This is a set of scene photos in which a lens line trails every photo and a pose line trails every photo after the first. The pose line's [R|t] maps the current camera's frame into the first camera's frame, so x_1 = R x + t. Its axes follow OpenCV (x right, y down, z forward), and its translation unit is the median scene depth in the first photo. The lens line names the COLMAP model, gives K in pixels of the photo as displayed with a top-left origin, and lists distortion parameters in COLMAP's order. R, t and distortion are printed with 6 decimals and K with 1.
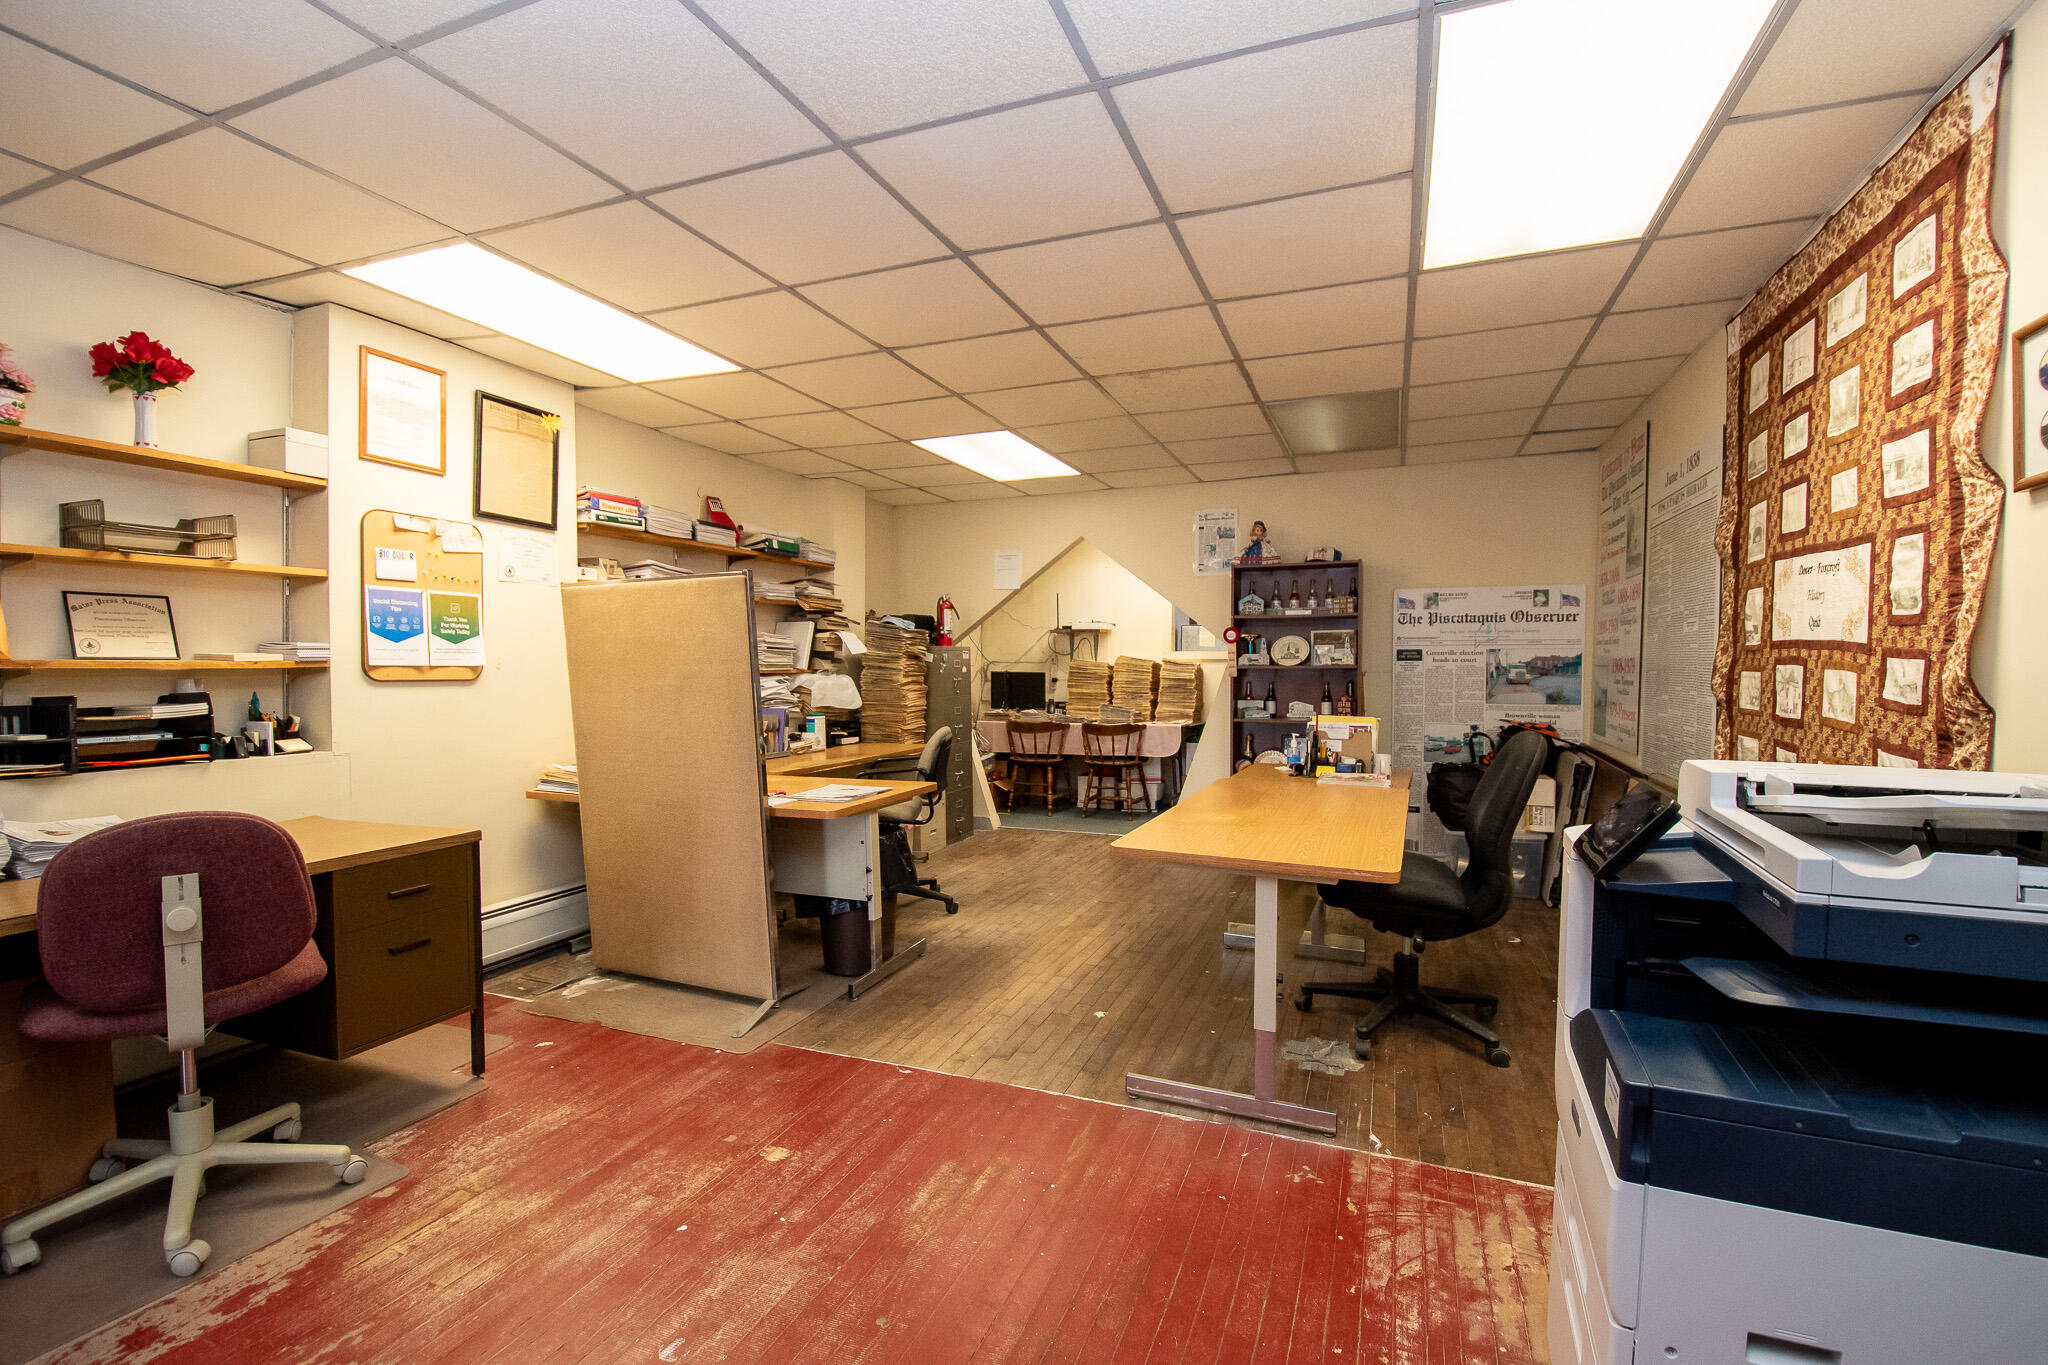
lens RADIAL K [[909.6, 0, 1029.5], [0, 909.6, 690.2], [0, 0, 1]] dist [0.017500, -0.024575]
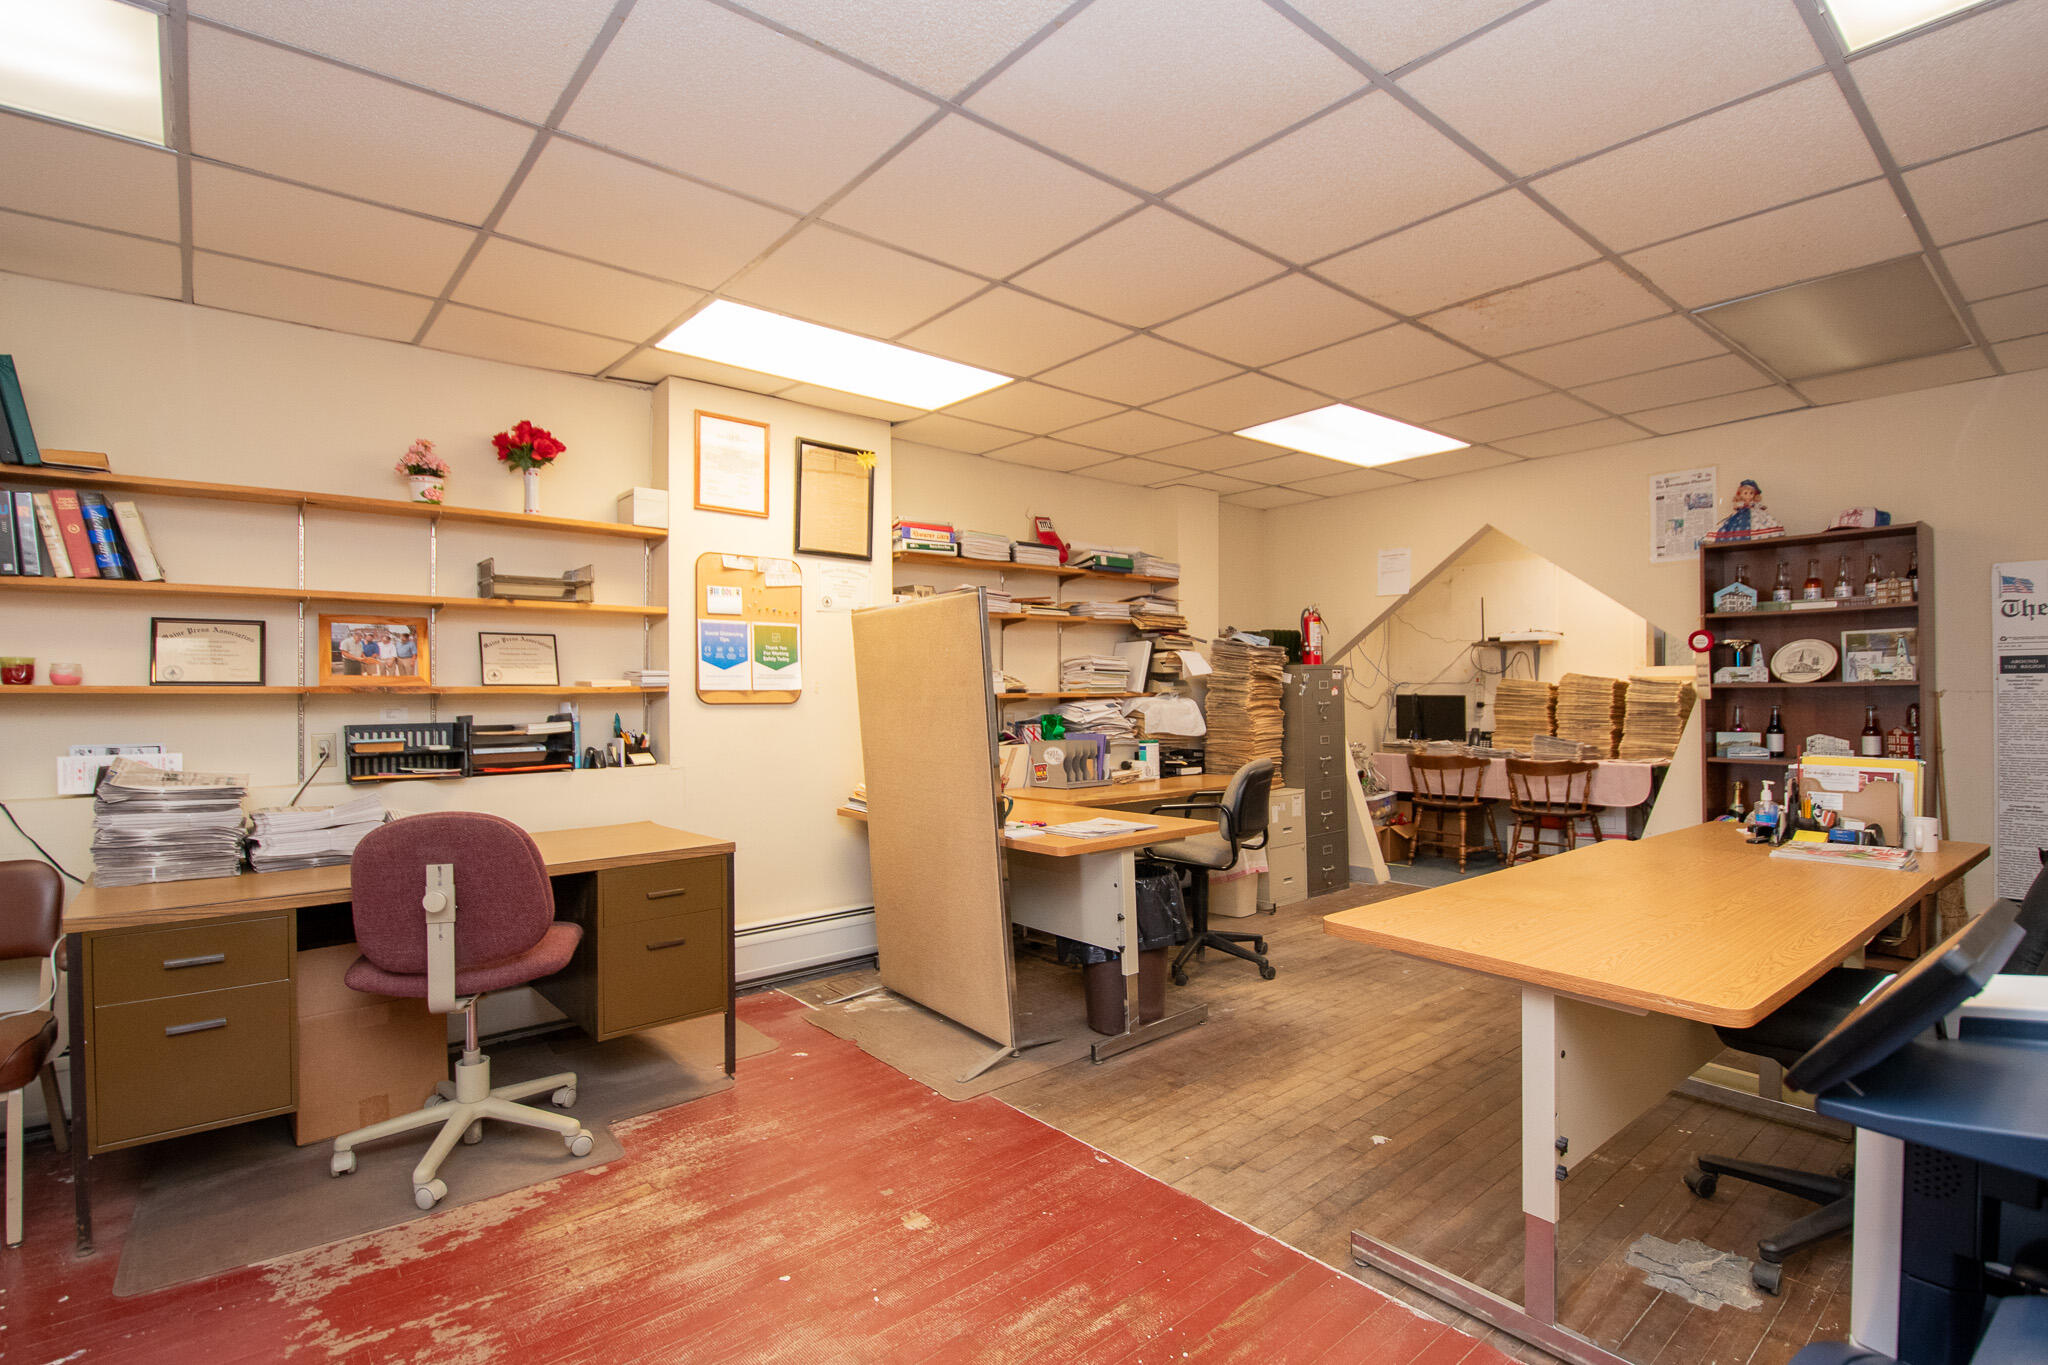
lens RADIAL K [[962.2, 0, 1029.9], [0, 962.2, 690.8], [0, 0, 1]] dist [0.027283, -0.032876]
pose [[0.882092, -0.007442, -0.471018, 0.200144], [-0.005478, 0.999646, -0.026053, 0.002670], [0.471045, 0.025561, 0.881739, 0.135275]]
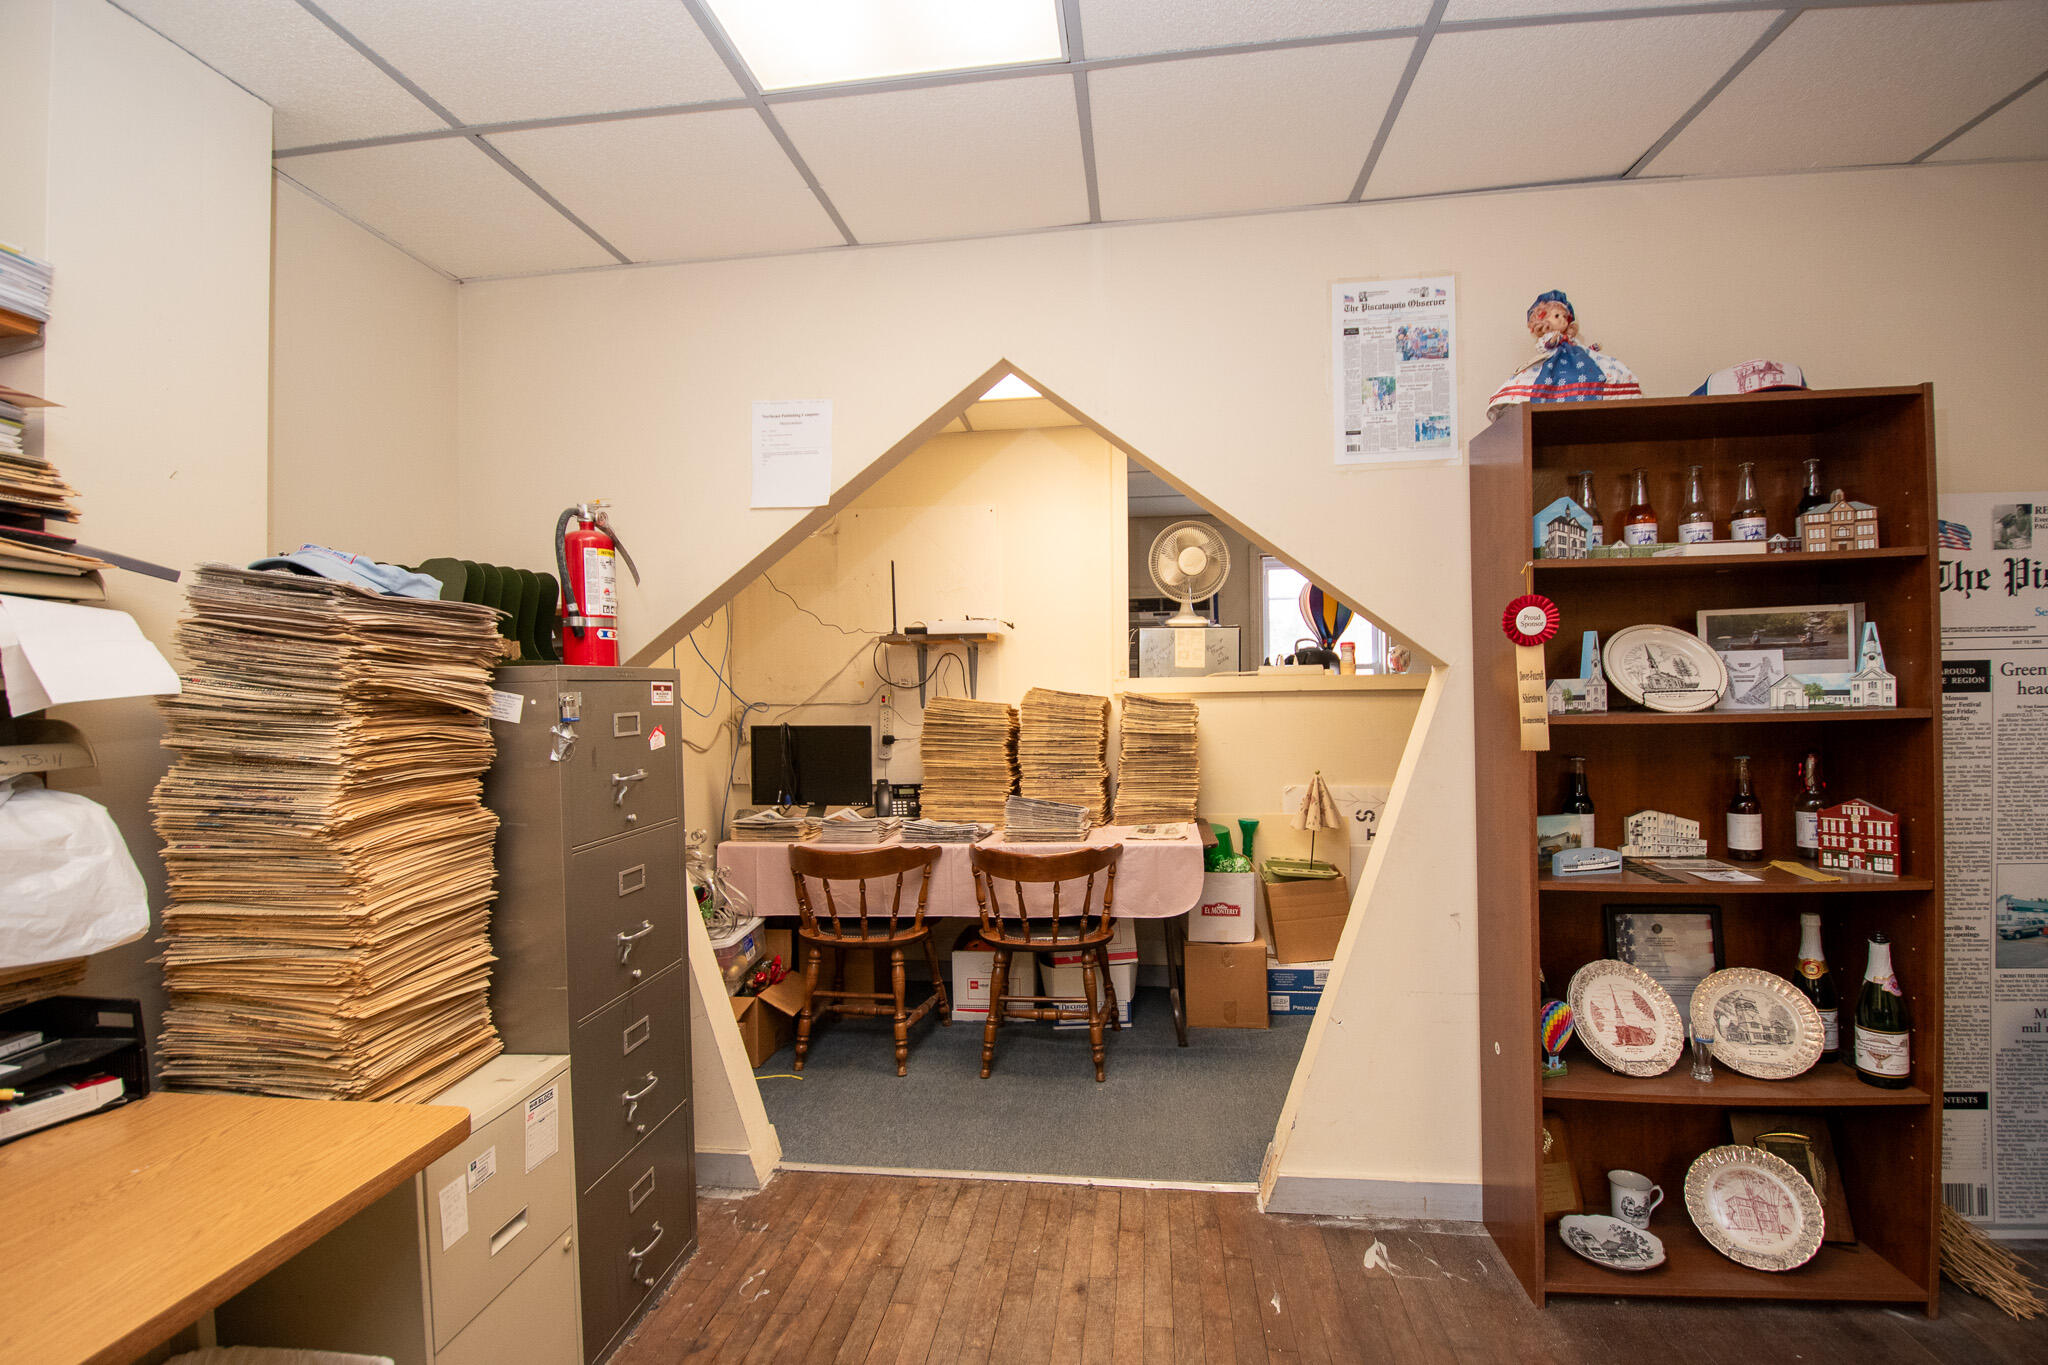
lens RADIAL K [[893.8, 0, 1031.4], [0, 893.8, 691.0], [0, 0, 1]] dist [0.017071, -0.024642]
pose [[0.967548, -0.016218, 0.252168, -0.046801], [0.024274, 0.999288, -0.028870, -0.054520], [-0.251520, 0.034055, 0.967253, 1.305484]]
